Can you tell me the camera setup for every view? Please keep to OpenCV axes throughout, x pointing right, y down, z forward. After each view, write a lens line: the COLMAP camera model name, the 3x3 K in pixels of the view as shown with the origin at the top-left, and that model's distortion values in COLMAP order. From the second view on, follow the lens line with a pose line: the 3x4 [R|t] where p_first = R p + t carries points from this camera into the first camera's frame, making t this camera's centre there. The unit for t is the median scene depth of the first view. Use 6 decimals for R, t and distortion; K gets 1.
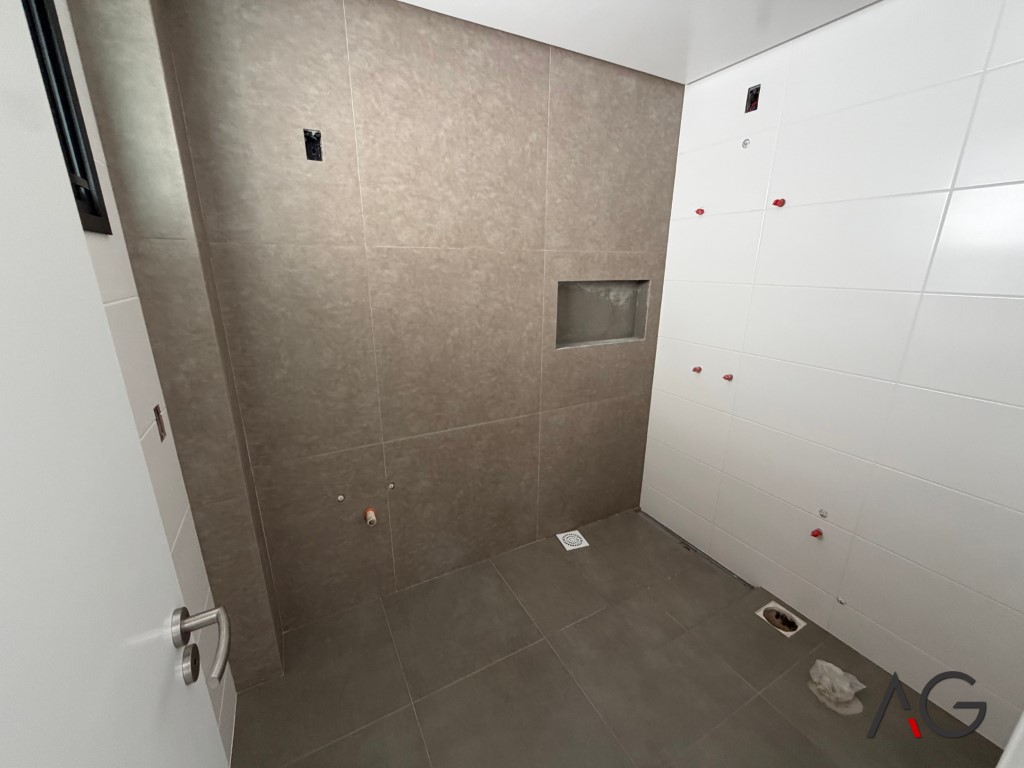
lens RADIAL K [[408.9, 0, 511.7], [0, 408.9, 384.7], [0, 0, 1]] dist [-0.001313, 0.000031]
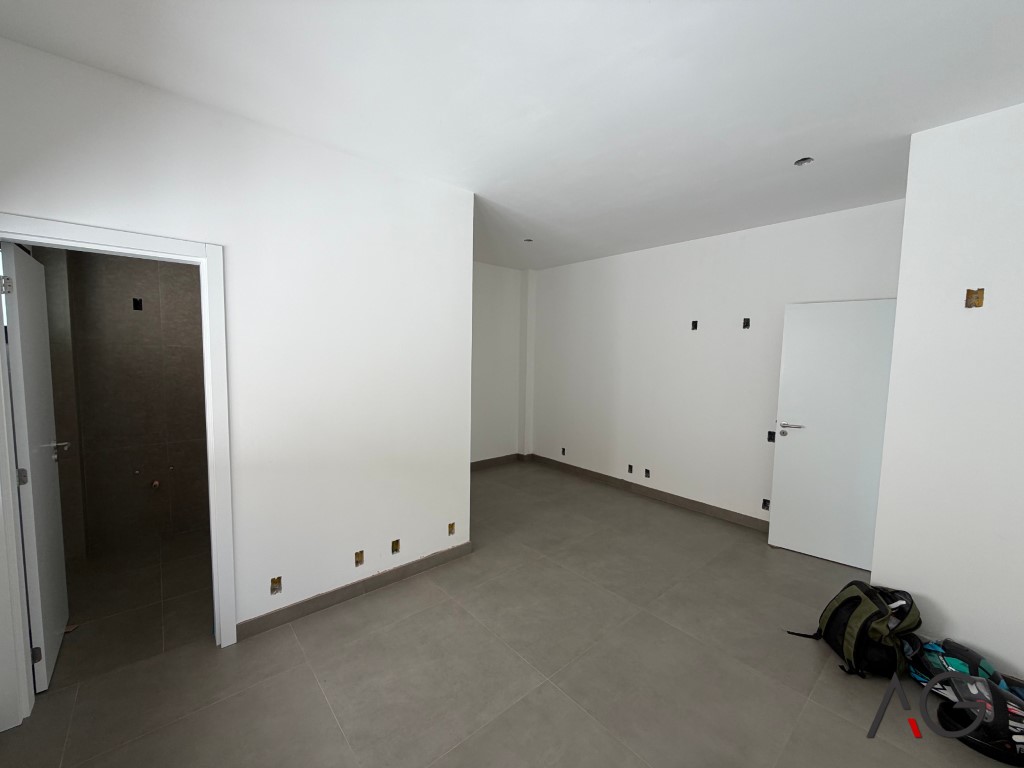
lens RADIAL K [[408.9, 0, 510.5], [0, 408.9, 385.4], [0, 0, 1]] dist [-0.001313, 0.000031]
pose [[0.978861, -0.006140, 0.204433, 1.040976], [0.048226, 0.978294, -0.201532, 0.407474], [-0.198759, 0.207131, 0.957910, -1.449574]]
